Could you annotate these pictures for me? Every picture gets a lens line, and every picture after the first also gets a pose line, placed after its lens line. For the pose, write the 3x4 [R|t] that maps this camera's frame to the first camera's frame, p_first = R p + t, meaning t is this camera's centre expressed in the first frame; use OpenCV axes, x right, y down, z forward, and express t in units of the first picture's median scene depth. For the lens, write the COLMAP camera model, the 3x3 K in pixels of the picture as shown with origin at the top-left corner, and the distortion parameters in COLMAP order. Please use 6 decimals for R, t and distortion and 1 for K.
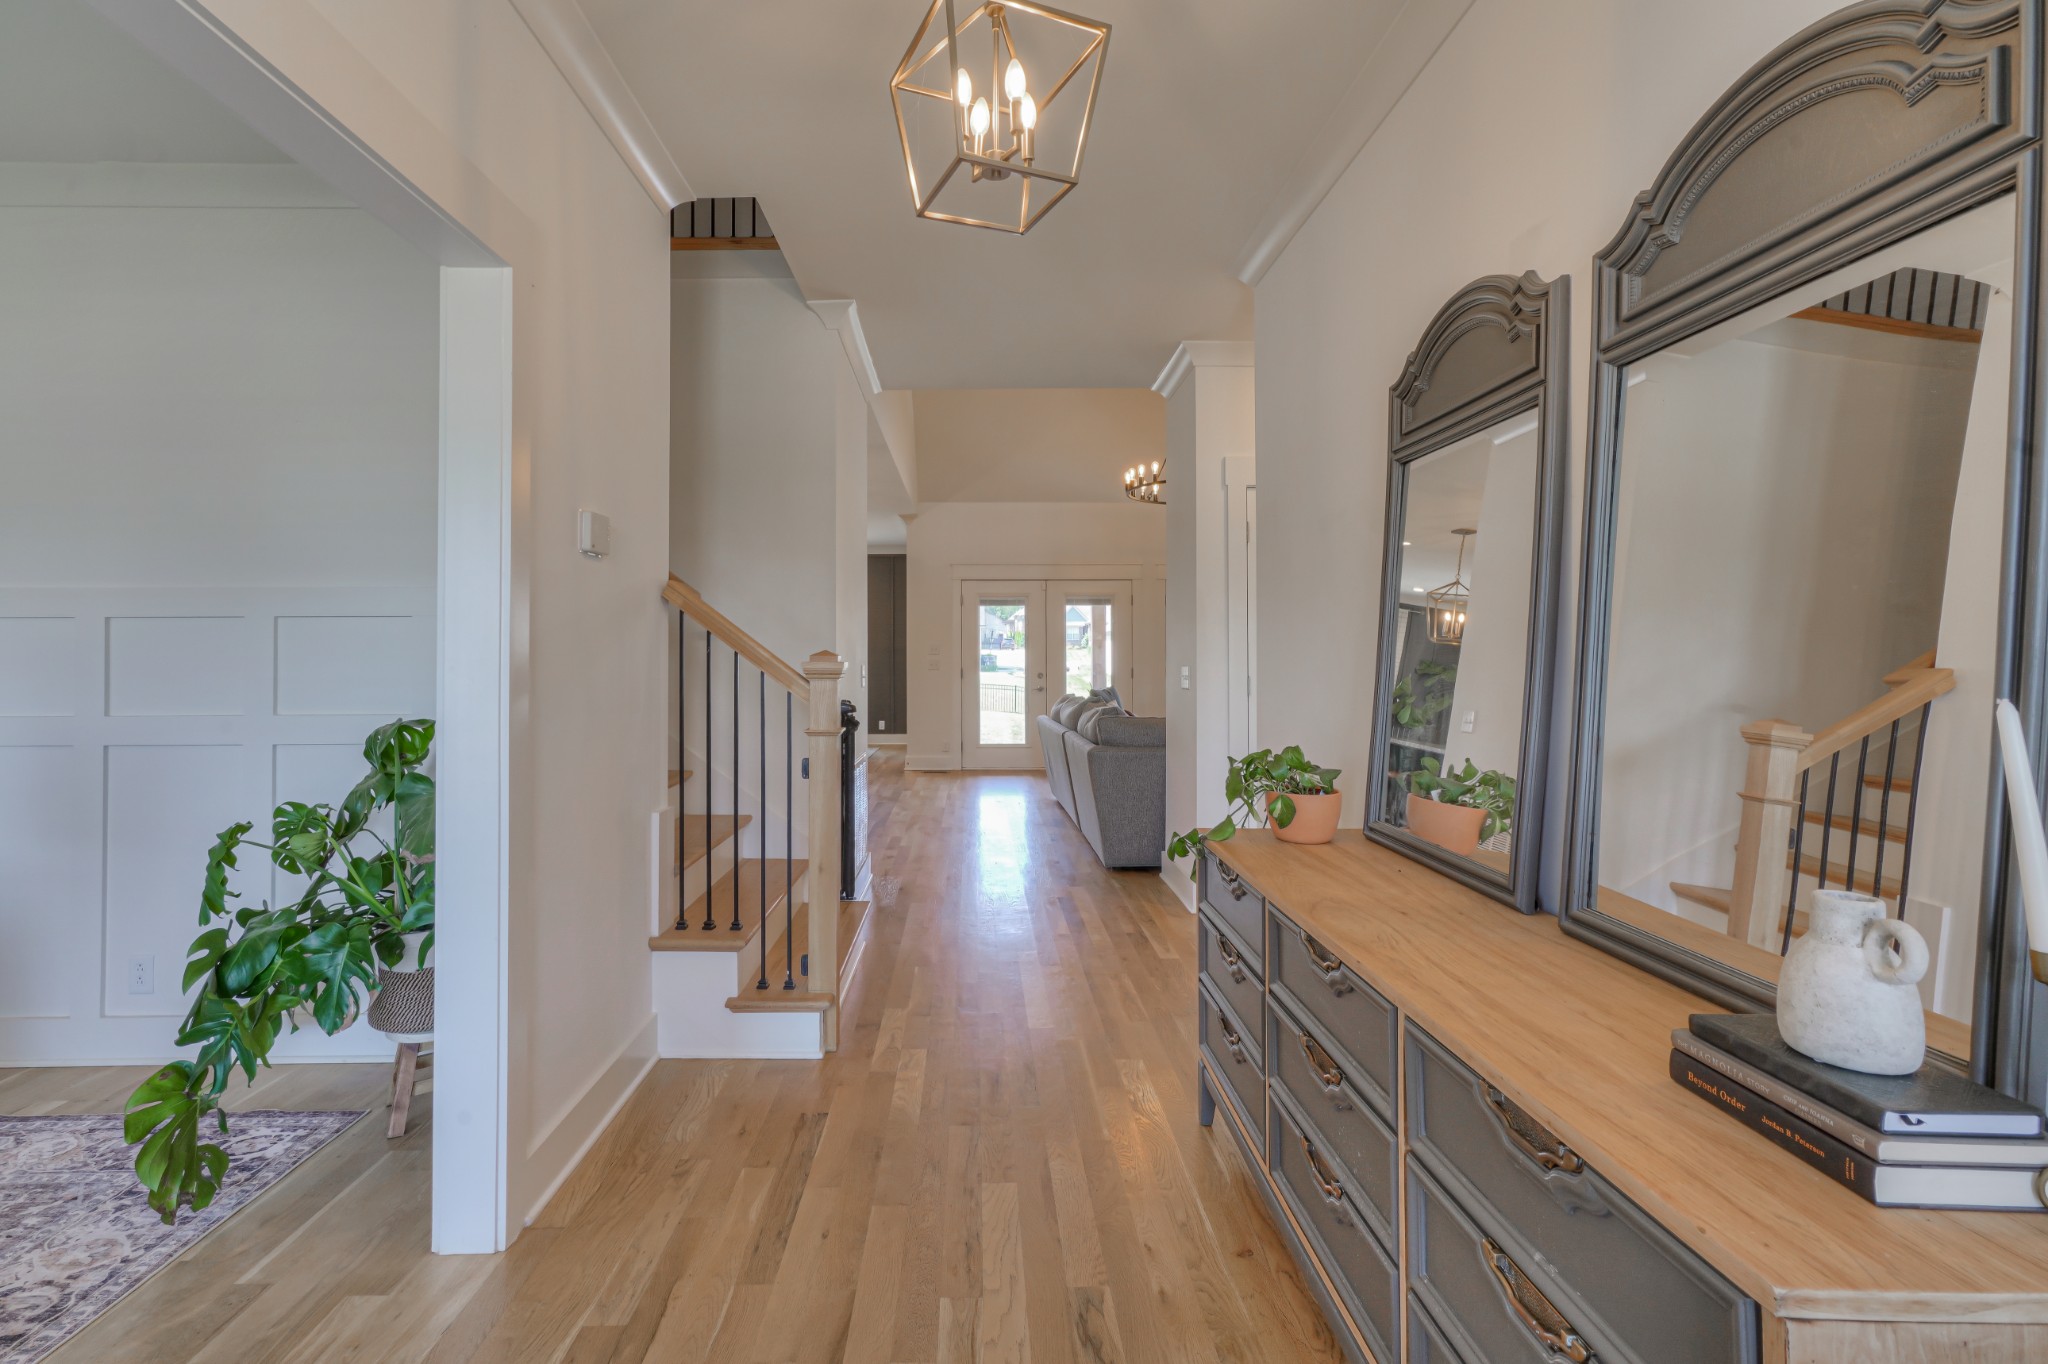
lens RADIAL K [[939.3, 0, 1022.2], [0, 939.3, 641.0], [0, 0, 1]] dist [0.020784, 0.000497]
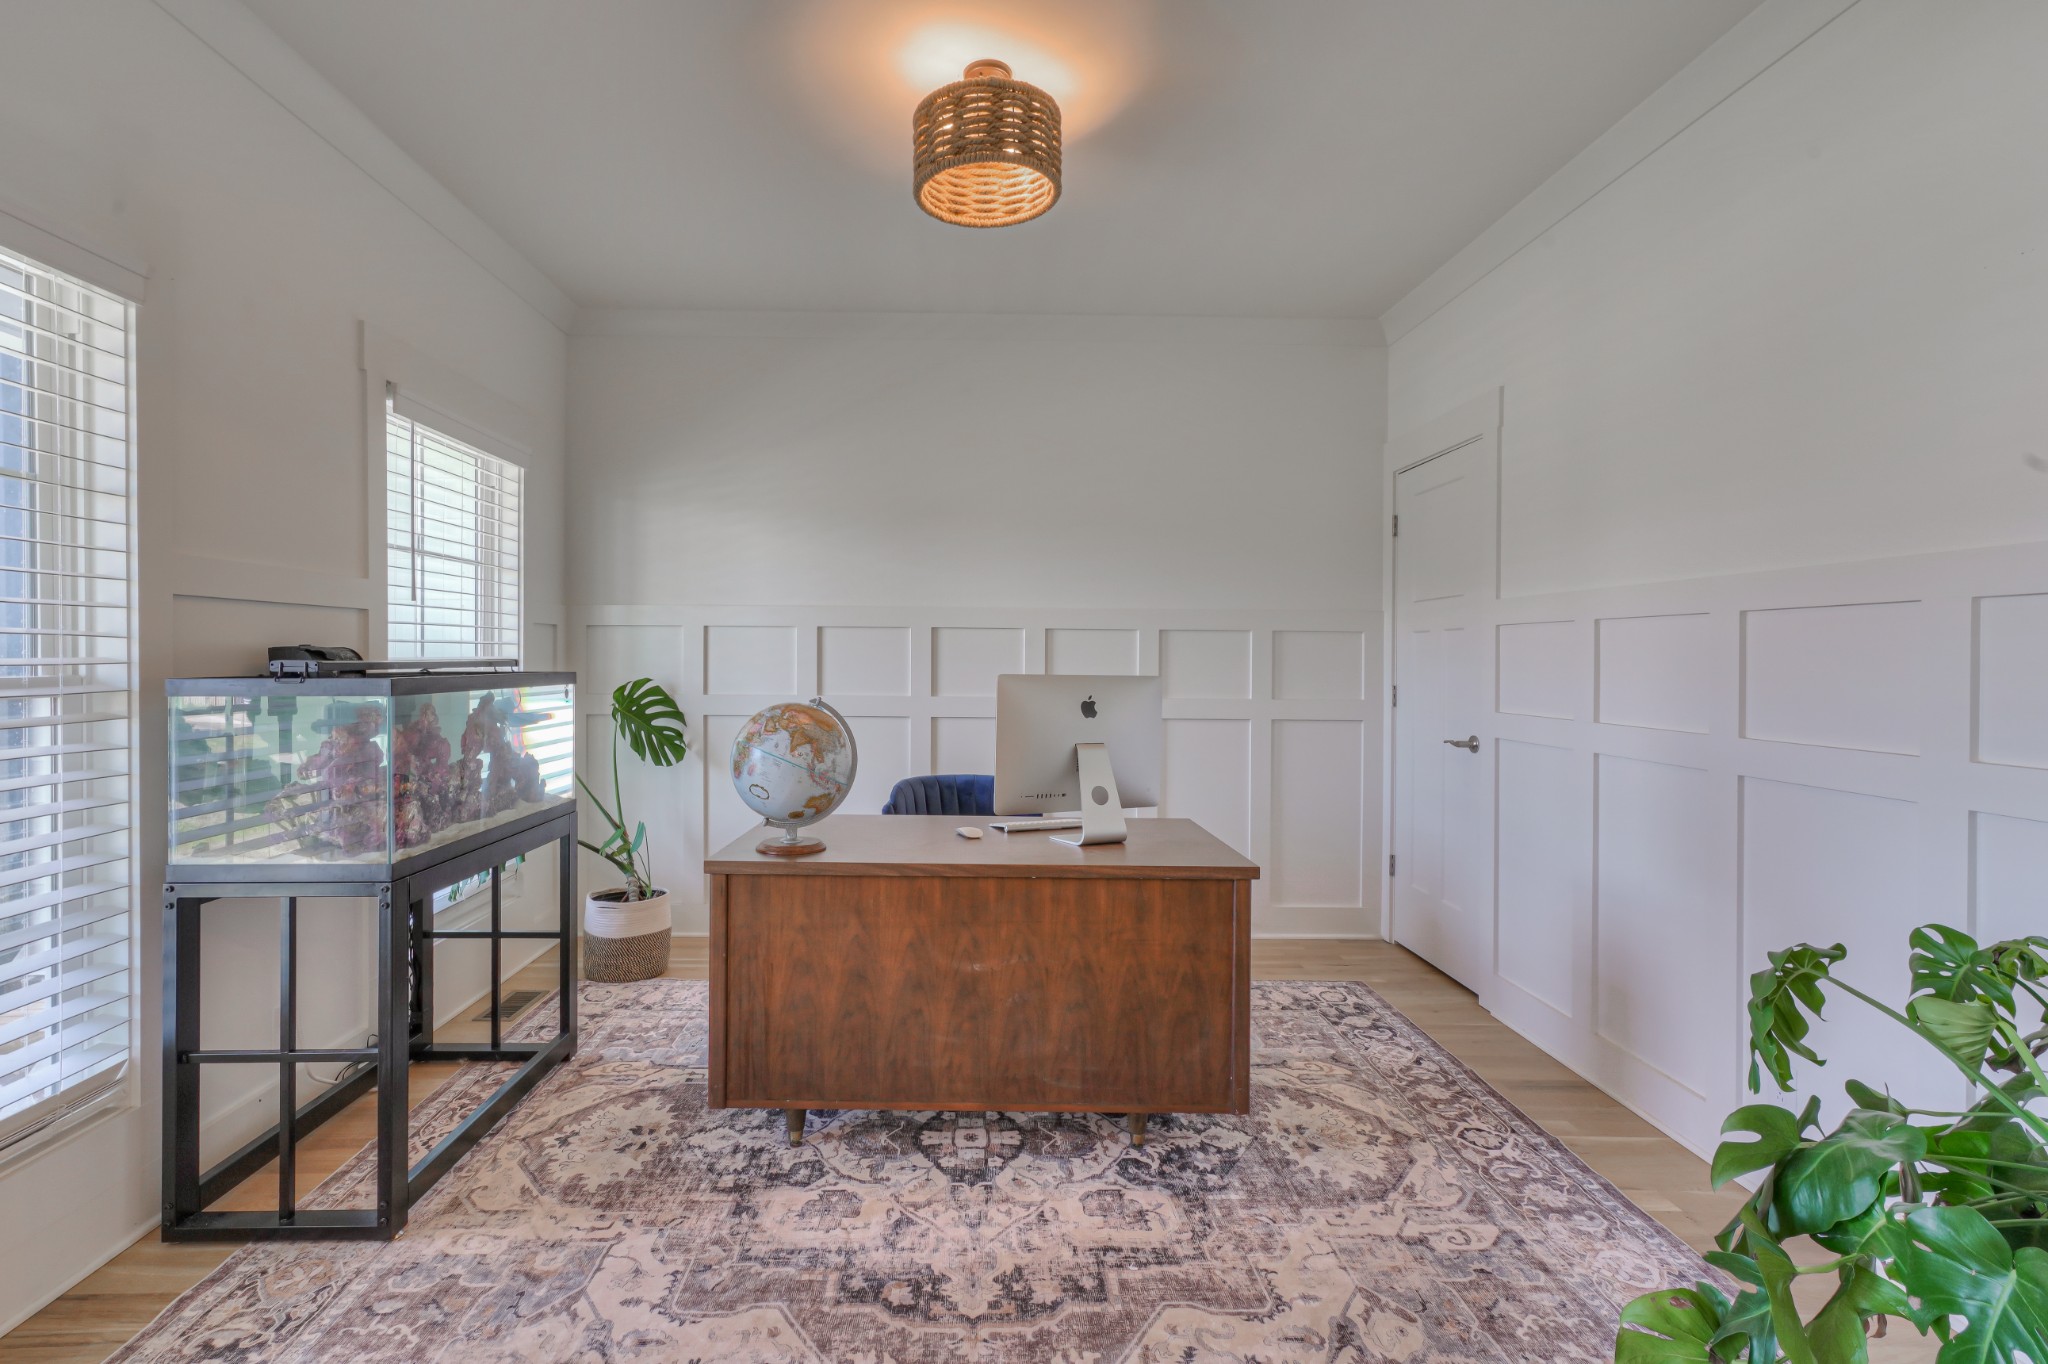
lens RADIAL K [[879.9, 0, 1025.0], [0, 879.9, 658.8], [0, 0, 1]] dist [0.002383, 0.000283]
pose [[-0.047924, 0.006945, -0.998827, -0.250636], [0.003963, 0.999969, 0.006763, 0.008395], [0.998843, -0.003634, -0.047950, 0.535046]]
